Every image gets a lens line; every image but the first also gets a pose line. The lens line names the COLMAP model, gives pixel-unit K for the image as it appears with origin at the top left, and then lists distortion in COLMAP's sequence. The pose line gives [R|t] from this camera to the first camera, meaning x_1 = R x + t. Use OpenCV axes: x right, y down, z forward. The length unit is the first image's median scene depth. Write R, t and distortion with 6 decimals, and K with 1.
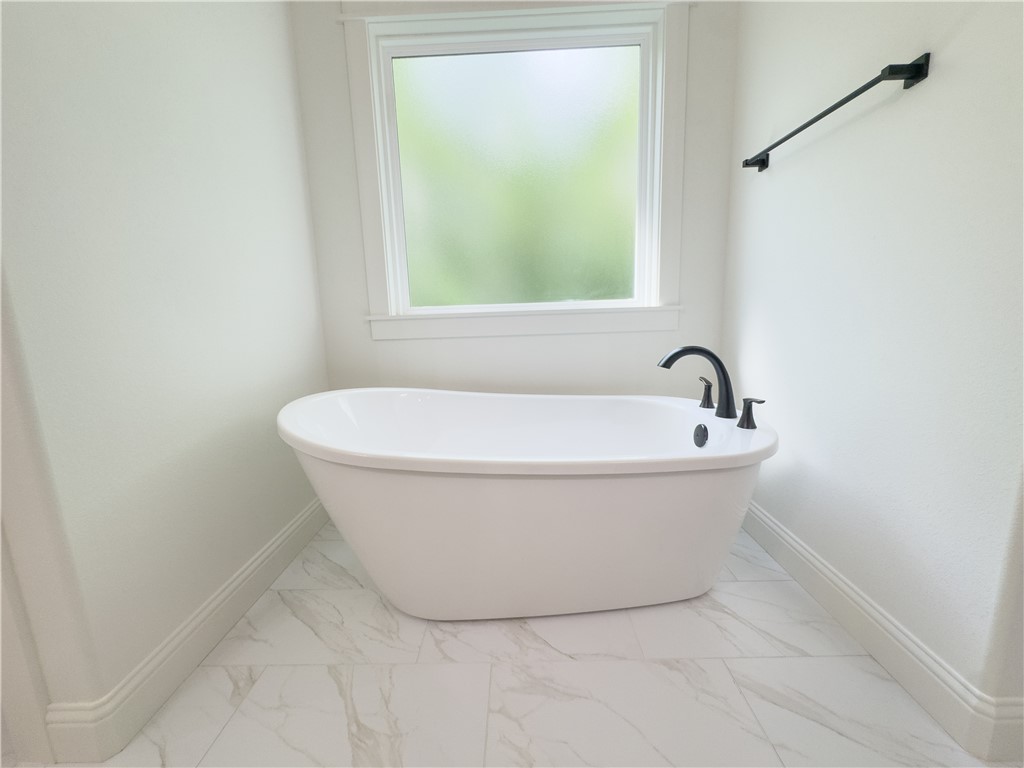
lens RADIAL K [[411.3, 0, 512.0], [0, 411.3, 384.0], [0, 0, 1]] dist [-0.003943, -0.000494]
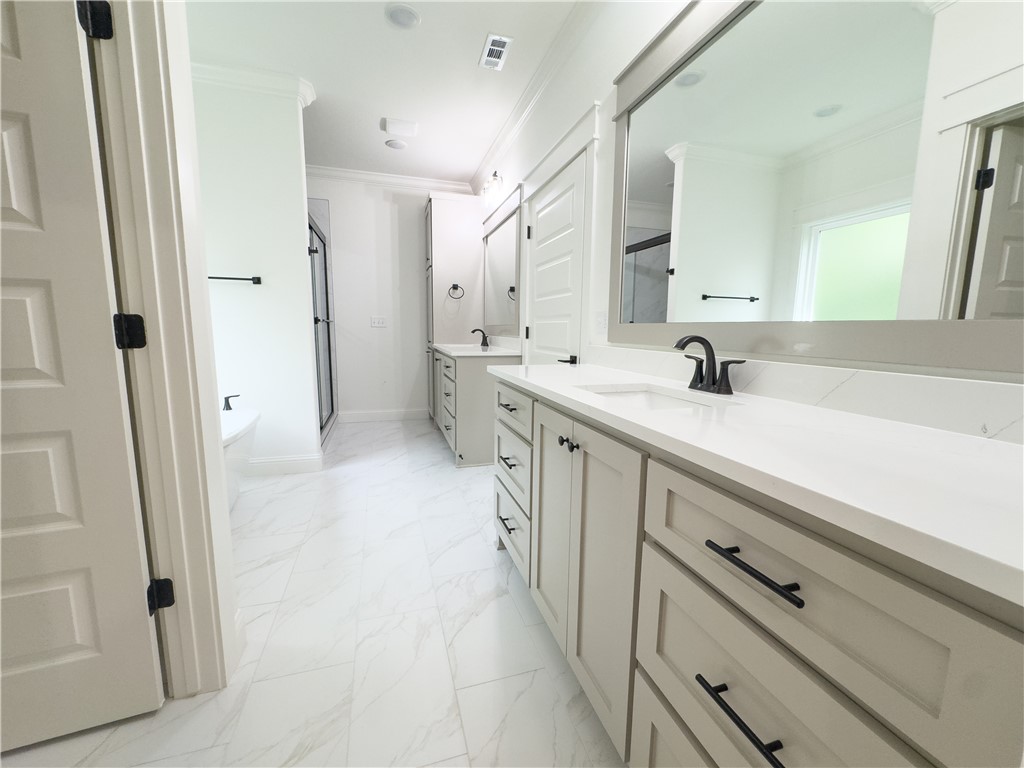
lens RADIAL K [[411.3, 0, 512.0], [0, 411.3, 384.0], [0, 0, 1]] dist [-0.003943, -0.000494]
pose [[-0.309942, -0.103032, 0.945156, -2.106793], [0.166574, 0.972850, 0.160674, -0.139437], [-0.936050, 0.207238, -0.284364, 0.183646]]
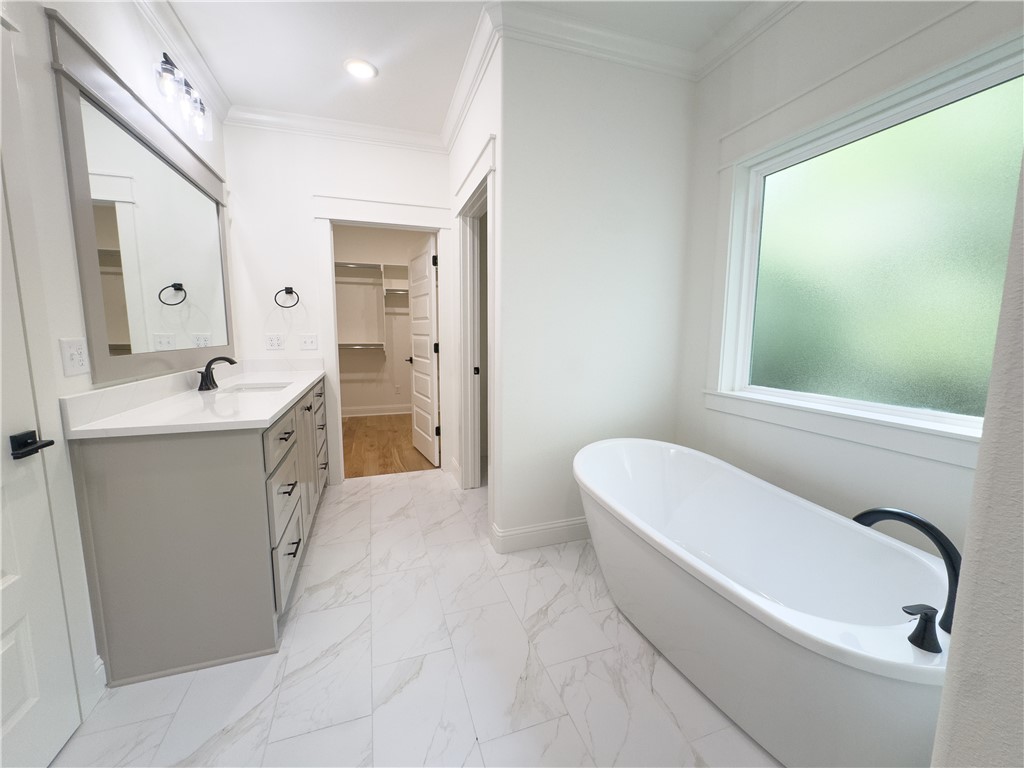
lens RADIAL K [[411.3, 0, 512.0], [0, 411.3, 384.0], [0, 0, 1]] dist [-0.003943, -0.000494]
pose [[0.333456, 0.147828, -0.931103, 1.006452], [-0.177759, 0.979774, 0.091895, -0.306528], [0.925856, 0.134869, 0.352990, 0.001634]]
